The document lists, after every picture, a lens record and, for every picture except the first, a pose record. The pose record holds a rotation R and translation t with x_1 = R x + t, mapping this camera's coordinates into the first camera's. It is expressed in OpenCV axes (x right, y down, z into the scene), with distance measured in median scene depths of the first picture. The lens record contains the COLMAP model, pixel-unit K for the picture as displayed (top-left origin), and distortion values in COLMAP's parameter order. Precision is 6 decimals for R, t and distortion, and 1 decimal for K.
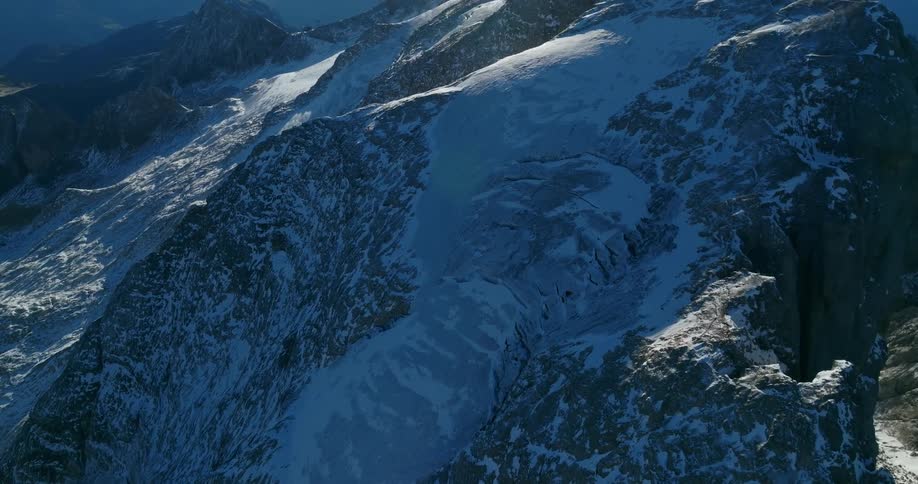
lens RADIAL K [[647.2, 0, 459.9], [0, 647.2, 244.5], [0, 0, 1]] dist [0.003733, 0.004310]
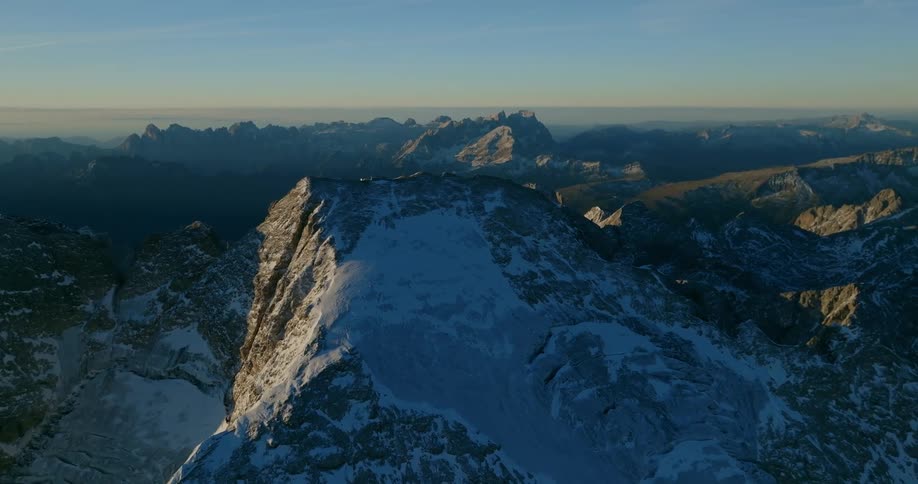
lens RADIAL K [[647.2, 0, 456.9], [0, 647.2, 243.6], [0, 0, 1]] dist [0.003733, 0.004310]
pose [[0.194747, -0.205274, 0.959133, -0.919959], [0.477131, 0.874190, 0.090216, -0.474429], [-0.856983, 0.440063, 0.268188, 0.841100]]
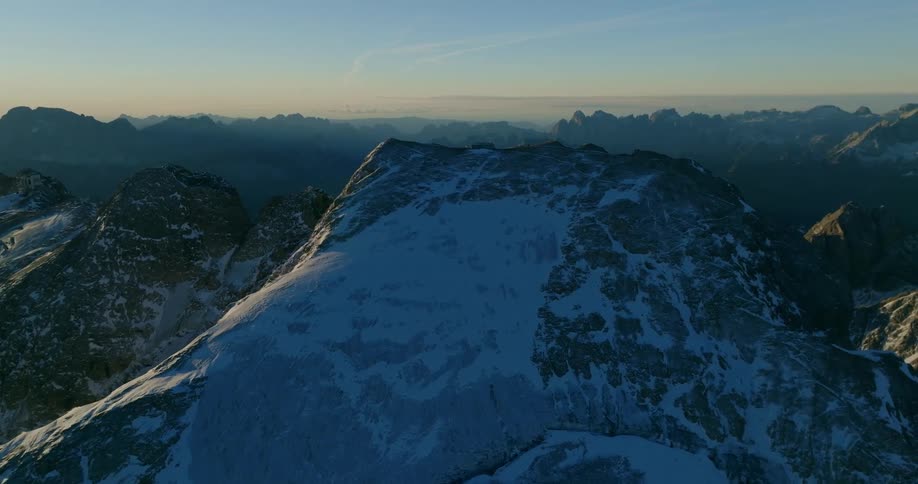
lens RADIAL K [[647.2, 0, 458.2], [0, 647.2, 243.2], [0, 0, 1]] dist [0.003733, 0.004310]
pose [[0.734742, -0.154951, 0.660413, -0.233613], [0.333399, 0.930348, -0.152638, -0.252763], [-0.590762, 0.332330, 0.735226, 0.615218]]
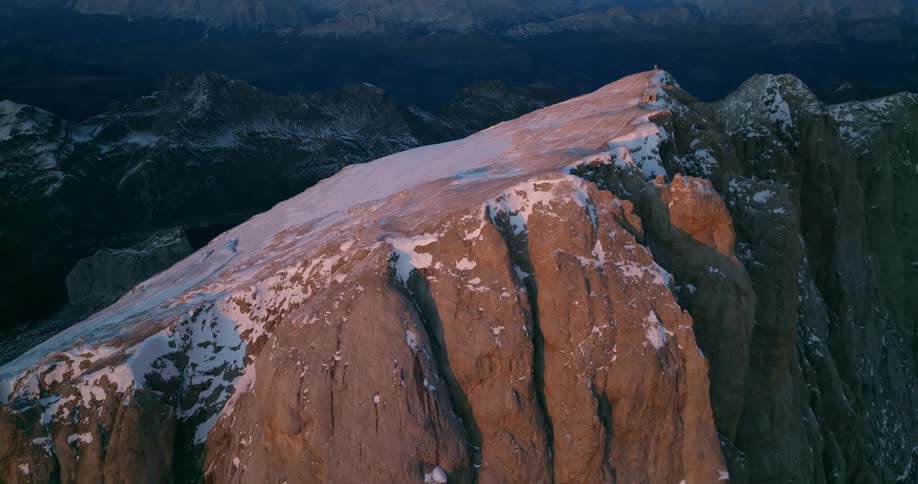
lens RADIAL K [[647.2, 0, 454.7], [0, 647.2, 242.6], [0, 0, 1]] dist [0.003733, 0.004310]
pose [[0.595472, 0.327613, -0.733542, 1.064039], [-0.400794, 0.912476, 0.082173, -0.361751], [0.696260, 0.245068, 0.674659, 0.668527]]
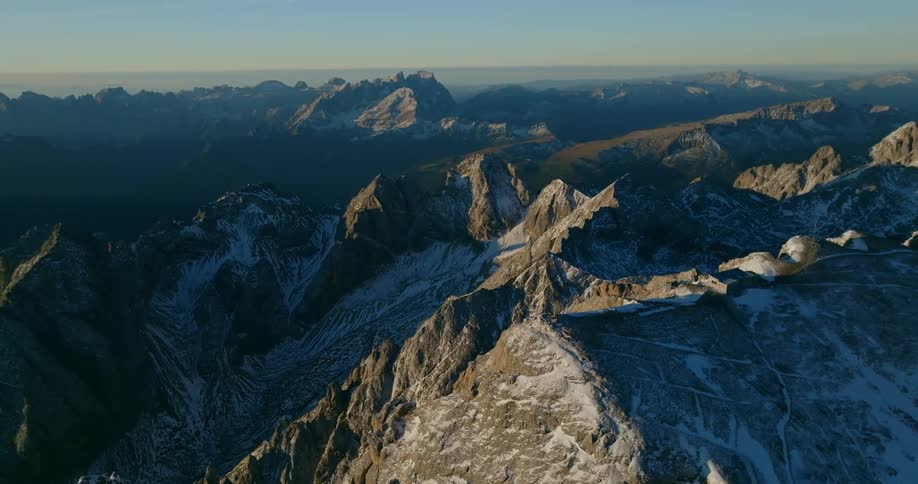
lens RADIAL K [[647.2, 0, 456.6], [0, 647.2, 243.0], [0, 0, 1]] dist [0.003733, 0.004310]
pose [[0.029668, -0.264721, 0.963869, 0.125941], [0.496433, 0.840860, 0.215657, -0.771960], [-0.867568, 0.472098, 0.156363, 1.428203]]
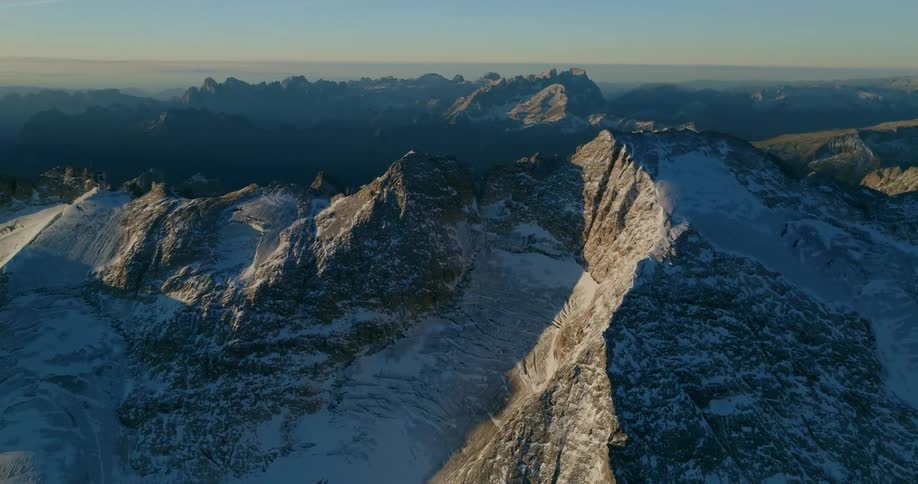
lens RADIAL K [[647.2, 0, 457.3], [0, 647.2, 246.5], [0, 0, 1]] dist [0.003733, 0.004310]
pose [[0.250327, -0.265248, 0.931117, -1.936178], [0.461903, 0.877946, 0.125921, -0.806925], [-0.850871, 0.398565, 0.342293, 1.288471]]
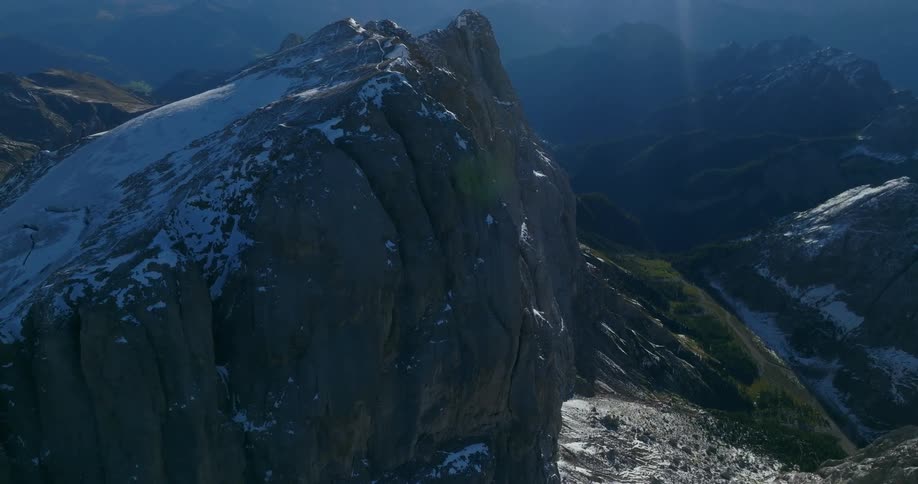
lens RADIAL K [[647.2, 0, 454.1], [0, 647.2, 242.6], [0, 0, 1]] dist [0.003733, 0.004310]
pose [[0.973563, 0.104751, -0.202985, 1.015664], [-0.116855, 0.991961, -0.048555, -0.115048], [0.196267, 0.070992, 0.977977, 0.171263]]
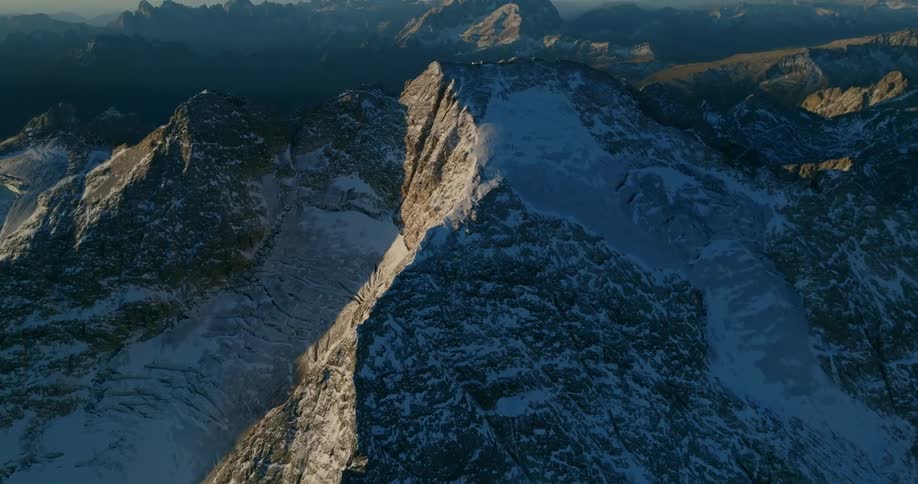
lens RADIAL K [[647.2, 0, 456.9], [0, 647.2, 244.6], [0, 0, 1]] dist [0.003733, 0.004310]
pose [[0.194164, -0.371648, 0.907842, -1.496881], [0.475445, 0.845146, 0.244297, -0.616413], [-0.858052, 0.384195, 0.340795, 0.957518]]
